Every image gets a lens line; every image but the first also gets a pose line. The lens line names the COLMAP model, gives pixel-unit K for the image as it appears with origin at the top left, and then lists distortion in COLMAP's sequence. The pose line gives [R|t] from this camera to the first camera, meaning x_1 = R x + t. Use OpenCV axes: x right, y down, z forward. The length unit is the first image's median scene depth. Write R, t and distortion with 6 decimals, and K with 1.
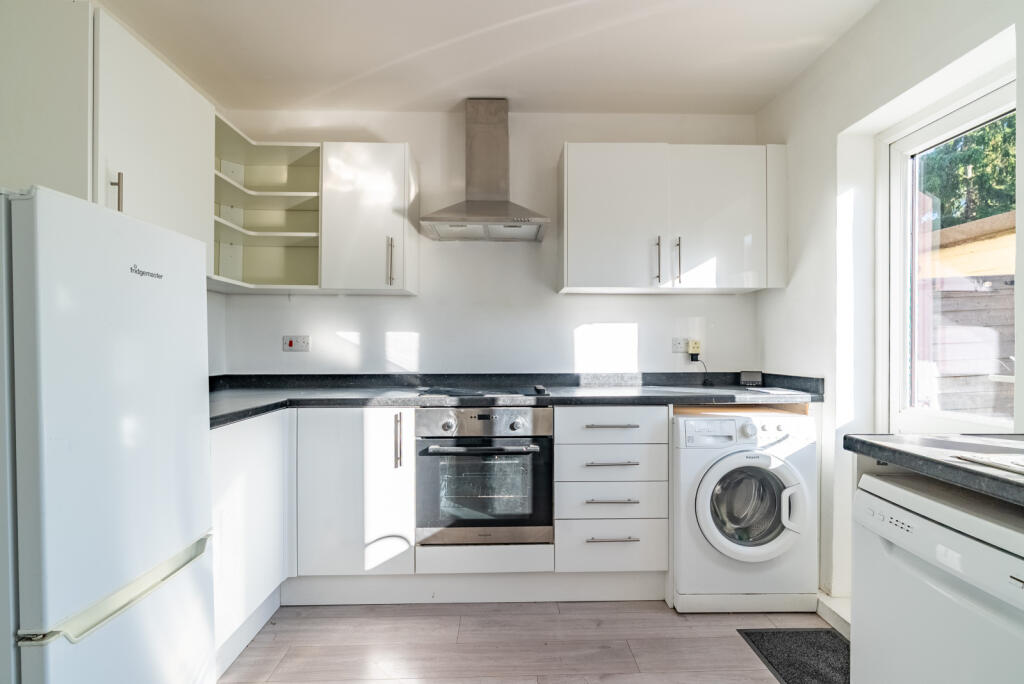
lens RADIAL K [[484.7, 0, 512.1], [0, 484.7, 344.3], [0, 0, 1]] dist [-0.007825, 0.000936]
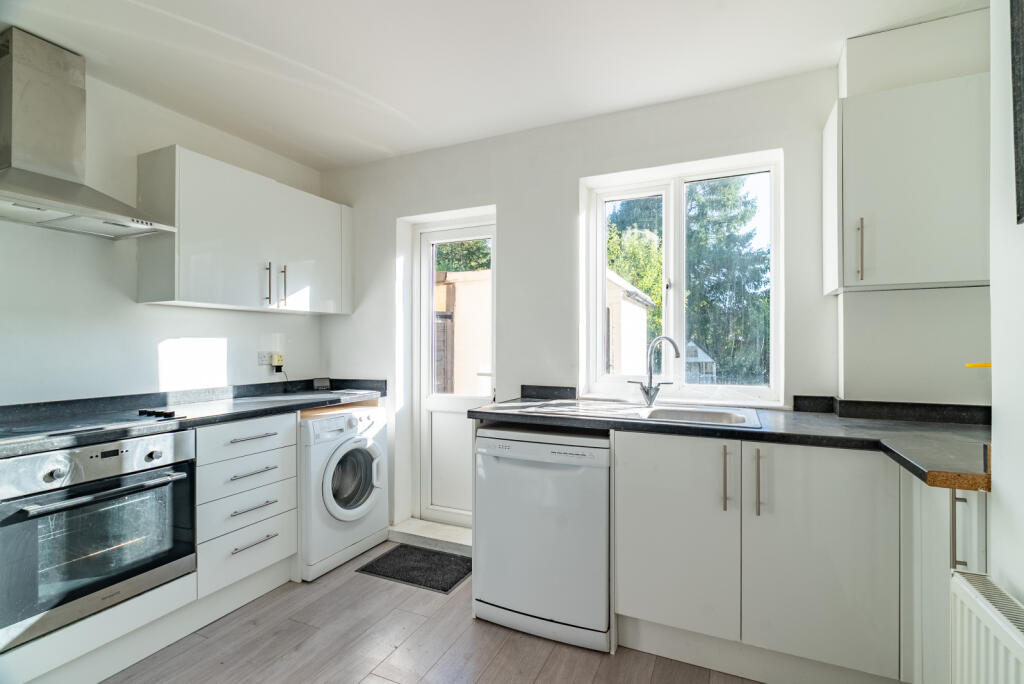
lens RADIAL K [[484.7, 0, 510.2], [0, 484.7, 343.8], [0, 0, 1]] dist [-0.007825, 0.000936]
pose [[0.429894, 0.001160, 0.902879, -0.510979], [0.000901, 0.999998, -0.001714, -0.036029], [-0.902879, 0.001550, 0.429892, 0.025404]]
